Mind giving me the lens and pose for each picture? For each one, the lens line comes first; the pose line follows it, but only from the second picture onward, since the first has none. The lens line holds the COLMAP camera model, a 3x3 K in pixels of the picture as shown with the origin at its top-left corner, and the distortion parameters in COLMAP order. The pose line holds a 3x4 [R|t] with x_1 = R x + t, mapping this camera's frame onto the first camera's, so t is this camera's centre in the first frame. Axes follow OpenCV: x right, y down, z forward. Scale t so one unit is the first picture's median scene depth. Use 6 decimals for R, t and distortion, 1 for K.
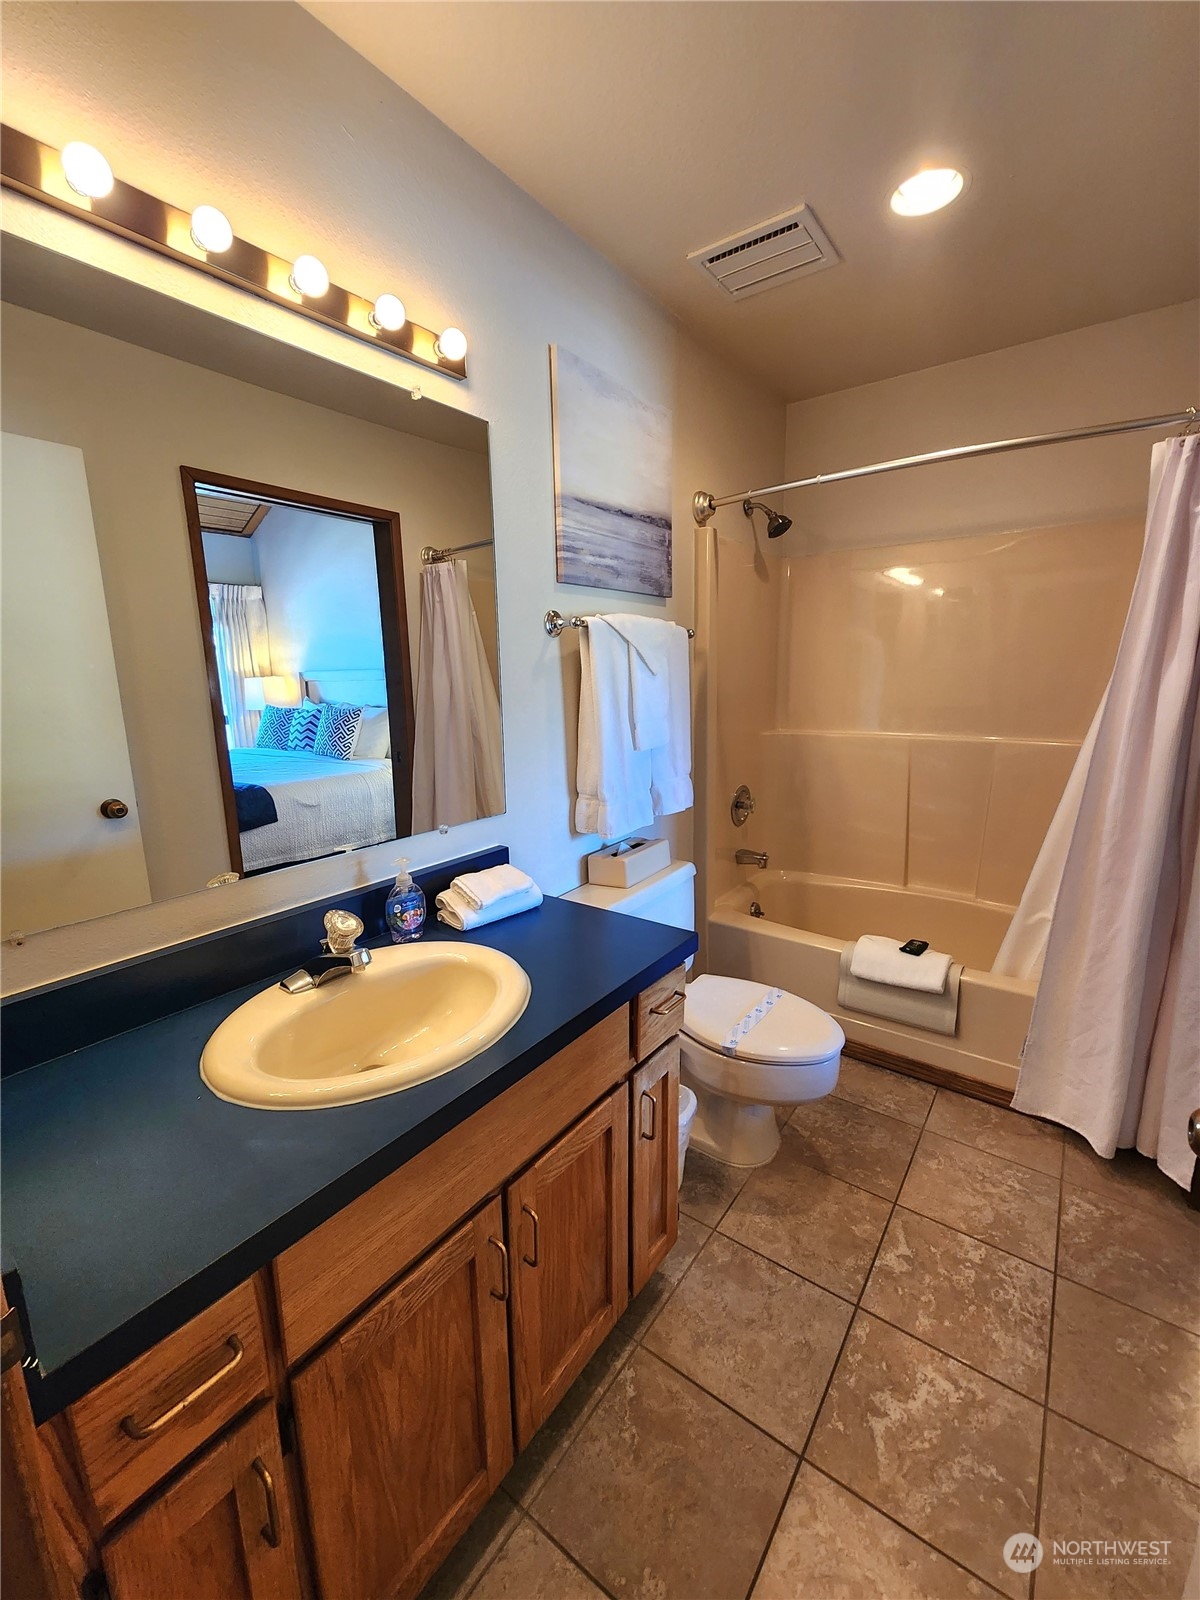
lens RADIAL K [[656.8, 0, 600.0], [0, 656.8, 800.0], [0, 0, 1]] dist [-0.000192, -0.000716]
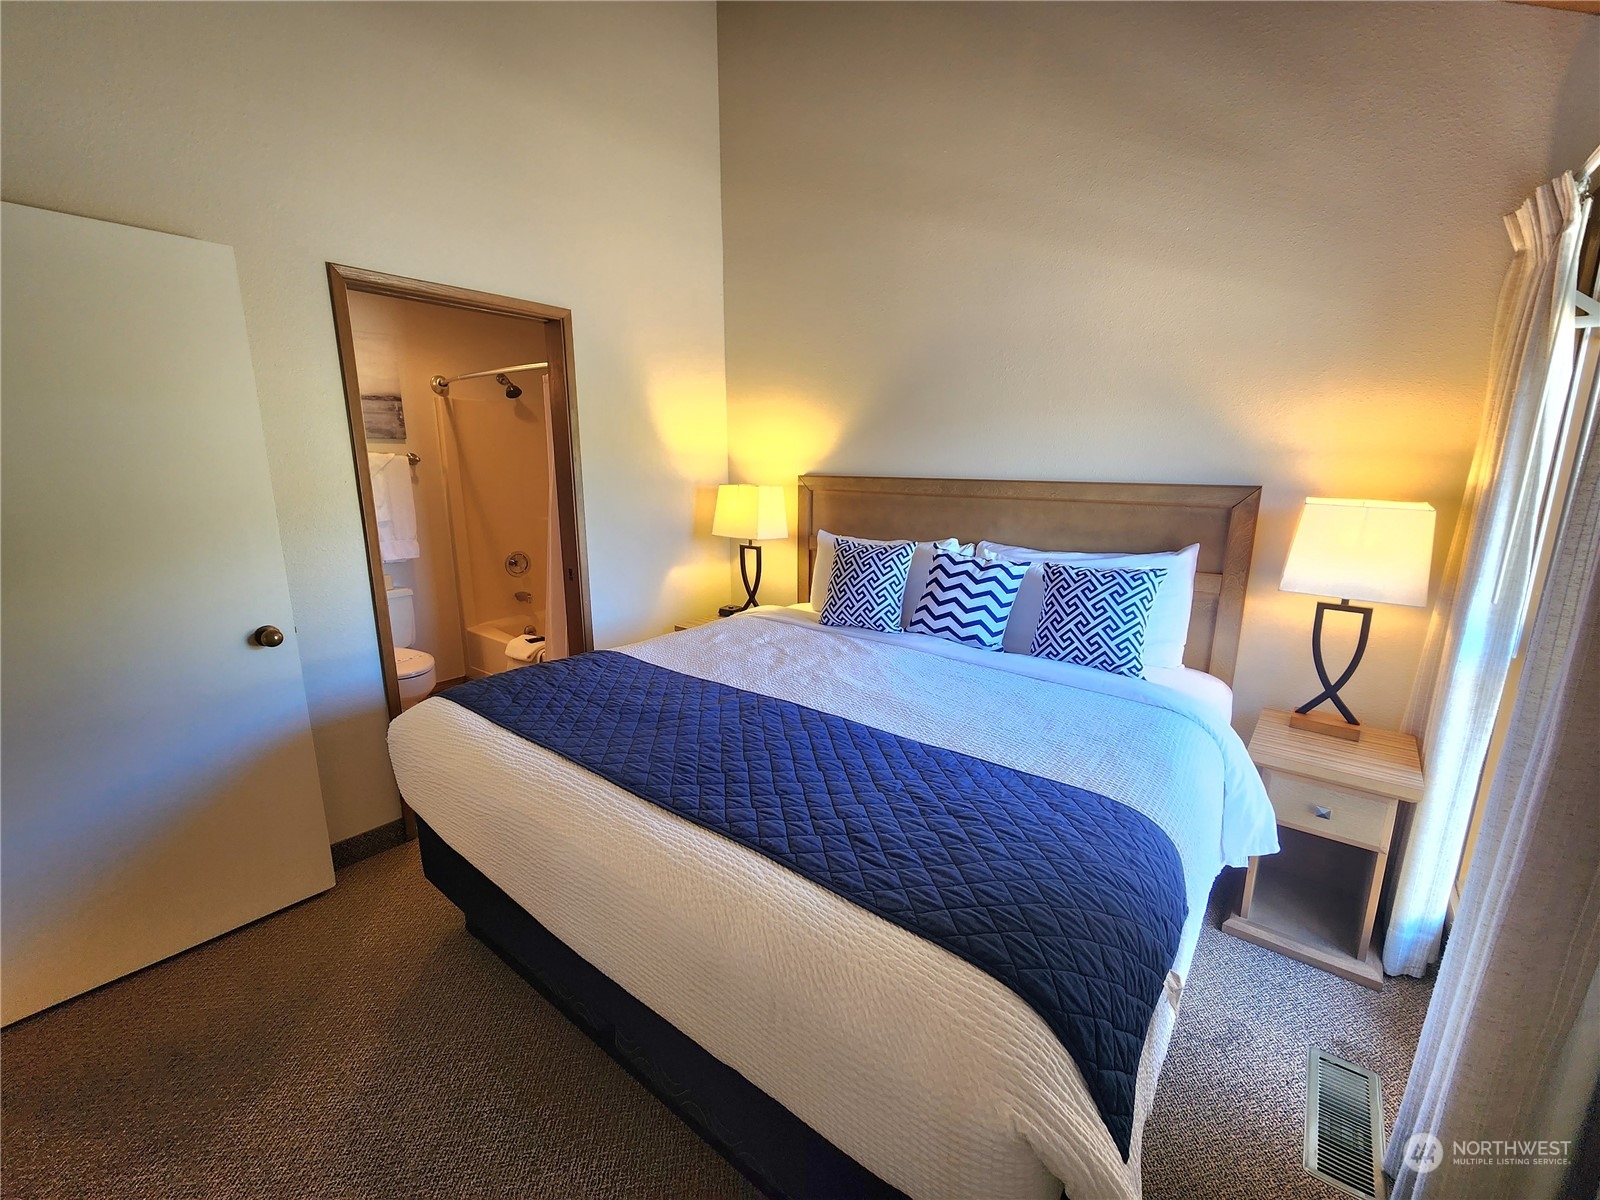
lens RADIAL K [[656.8, 0, 793.8], [0, 656.8, 598.7], [0, 0, 1]] dist [-0.000192, -0.000716]
pose [[0.999611, 0.022577, -0.016376, 1.213560], [-0.022460, 0.999721, 0.007298, 0.087182], [0.016536, -0.006927, 0.999839, -0.767026]]
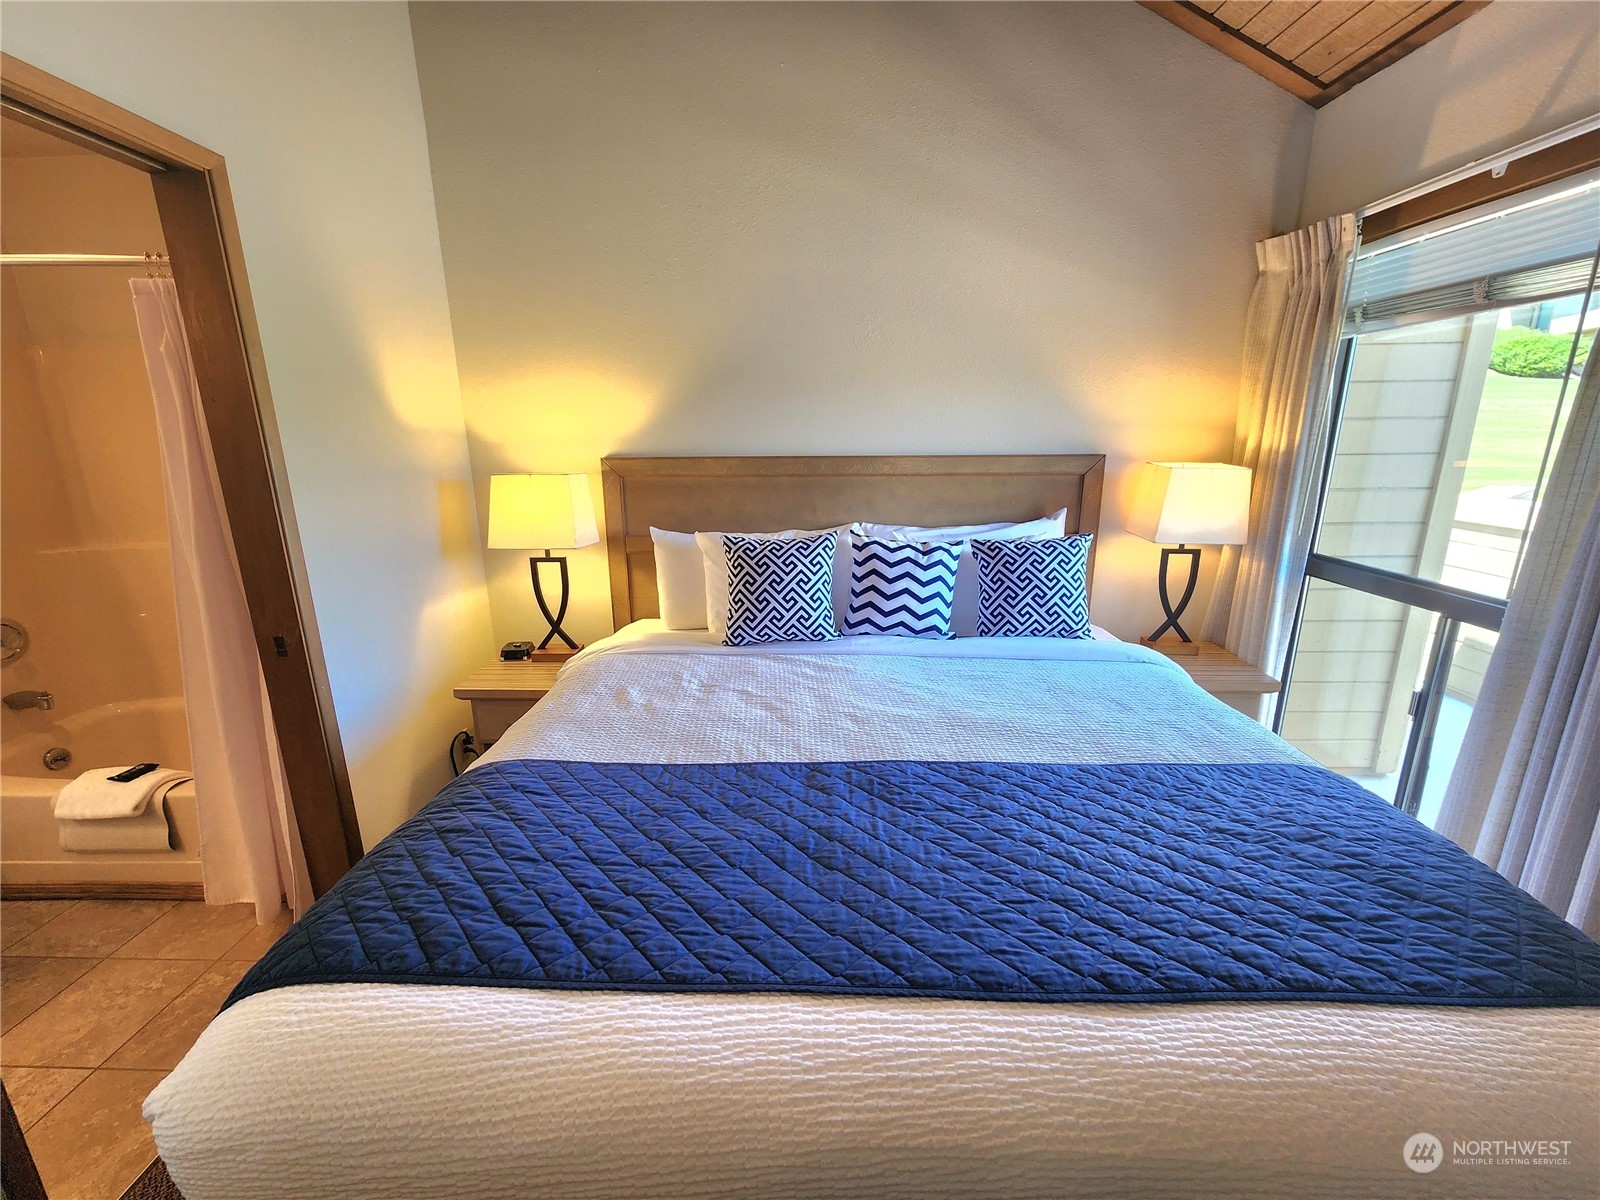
lens RADIAL K [[656.8, 0, 793.8], [0, 656.8, 598.7], [0, 0, 1]] dist [-0.000192, -0.000716]
pose [[0.810605, -0.133462, 0.570181, 0.760914], [0.114714, 0.991008, 0.068880, 0.014561], [-0.574247, 0.009573, 0.818626, -0.368415]]
